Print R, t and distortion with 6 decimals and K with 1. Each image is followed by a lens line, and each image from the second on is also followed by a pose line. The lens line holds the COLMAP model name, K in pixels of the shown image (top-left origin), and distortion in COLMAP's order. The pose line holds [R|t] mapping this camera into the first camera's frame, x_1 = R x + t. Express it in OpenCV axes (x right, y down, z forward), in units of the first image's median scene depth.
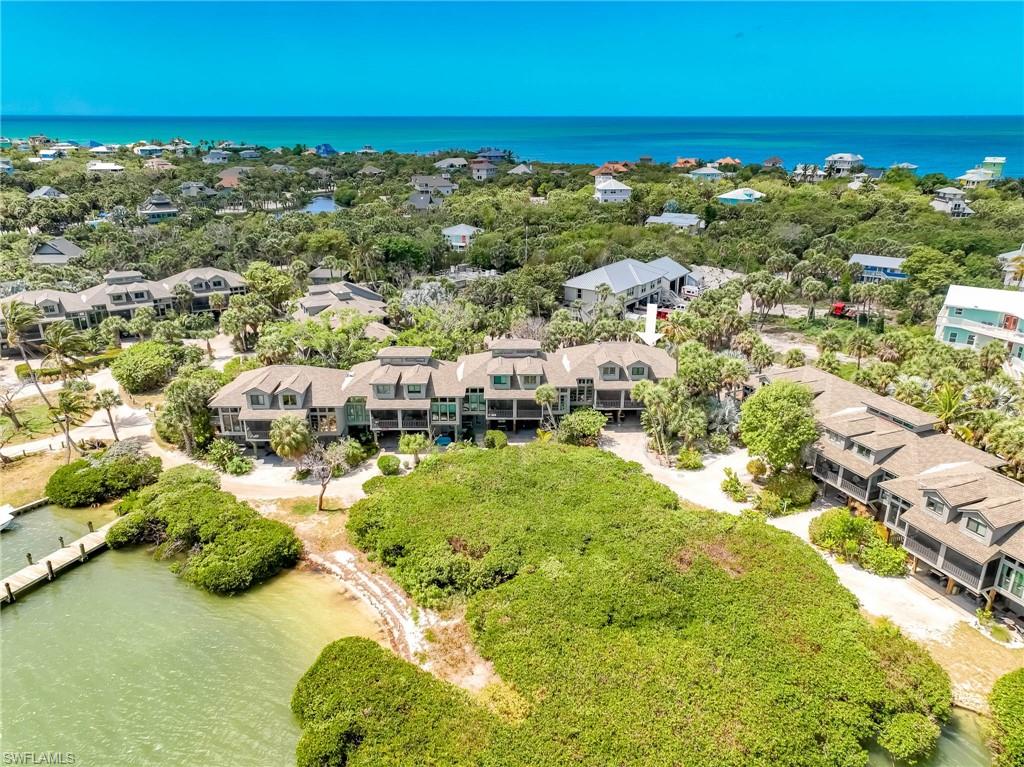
lens RADIAL K [[725.7, 0, 510.0], [0, 725.7, 384.6], [0, 0, 1]] dist [0.007618, 0.009292]
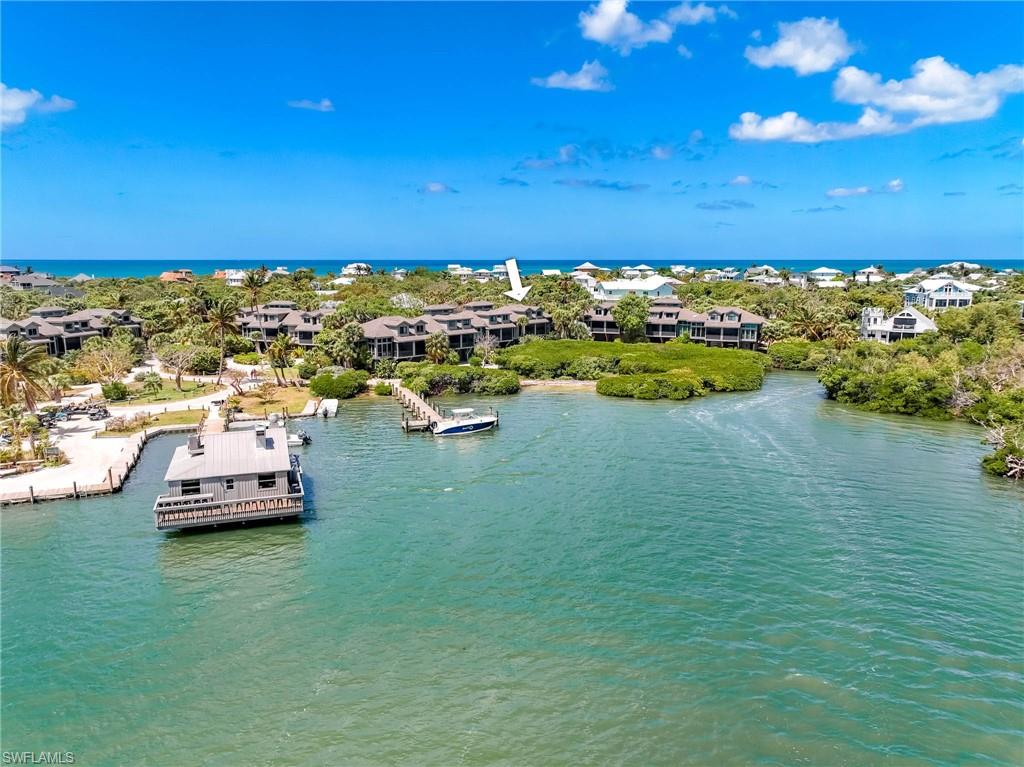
lens RADIAL K [[725.7, 0, 510.0], [0, 725.7, 384.6], [0, 0, 1]] dist [0.007618, 0.009292]
pose [[0.715592, -0.113963, 0.689159, -1.218104], [0.239237, 0.966918, -0.088518, 0.313952], [-0.656272, 0.228215, 0.719183, -0.231383]]
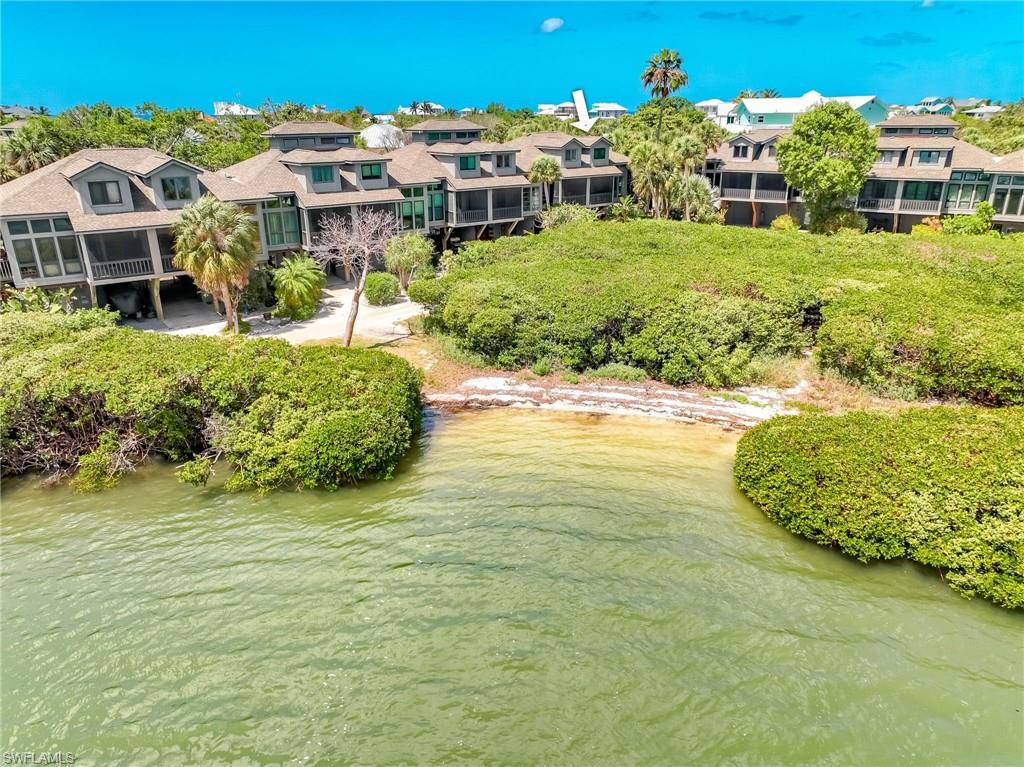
lens RADIAL K [[718.6, 0, 506.3], [0, 718.6, 394.9], [0, 0, 1]] dist [0.006963, 0.000769]
pose [[0.817165, -0.212553, 0.535783, -0.399204], [0.203983, 0.976013, 0.076088, 0.164920], [-0.539104, 0.047114, 0.840921, 0.438908]]
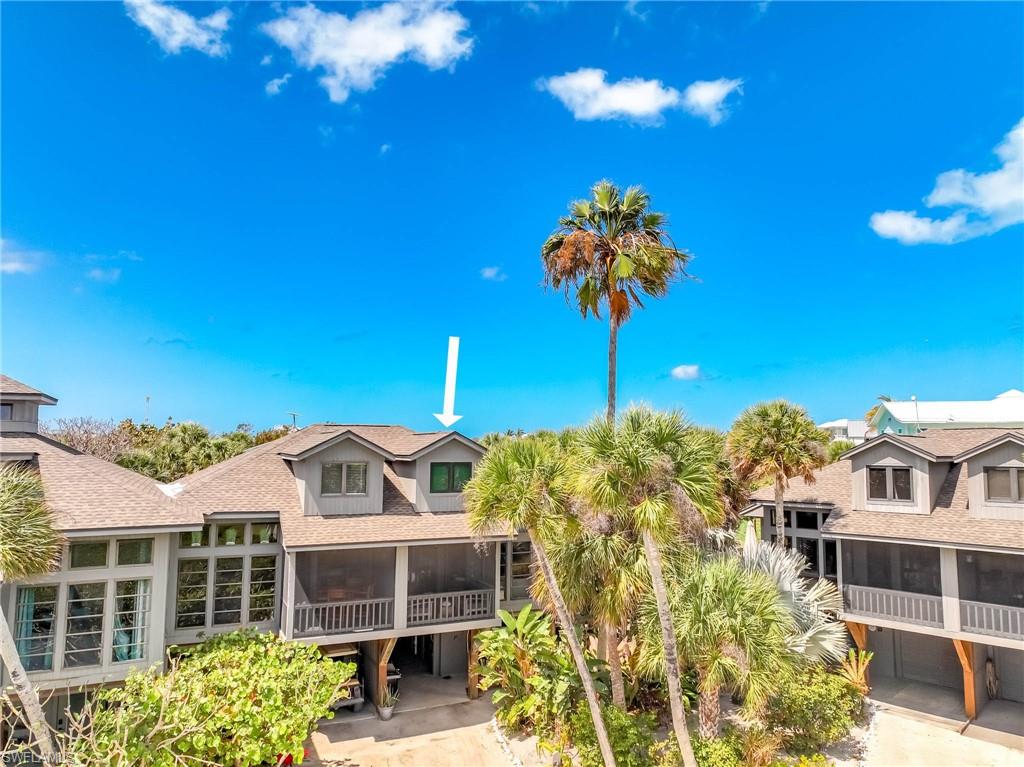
lens RADIAL K [[703.2, 0, 512.0], [0, 703.2, 383.5], [0, 0, 1]] dist [-0.002179, 0.002086]
pose [[0.913722, 0.048636, 0.403418, 0.093949], [0.130347, 0.905260, -0.404368, 0.062966], [-0.384865, 0.422064, 0.820817, 0.804297]]
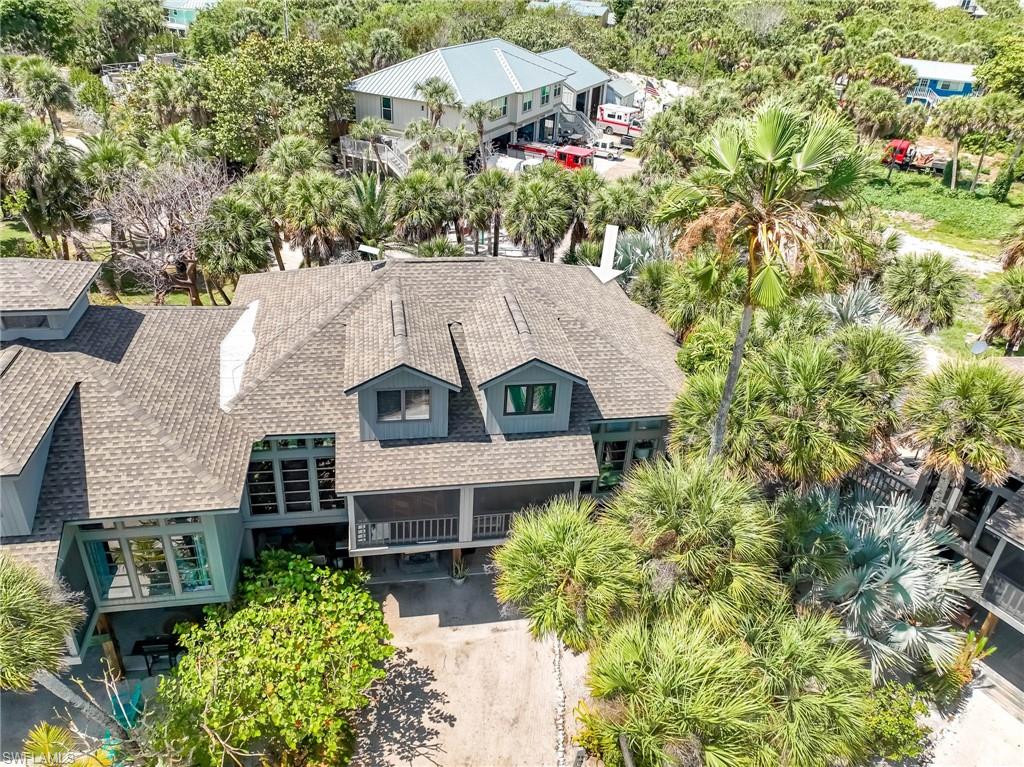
lens RADIAL K [[758.5, 0, 510.2], [0, 758.5, 367.9], [0, 0, 1]] dist [0.007705, 0.005998]
pose [[0.985152, -0.037109, 0.167626, 0.138000], [0.009019, 0.986199, 0.165320, -0.072024], [-0.171447, -0.161354, 0.971890, 0.813524]]
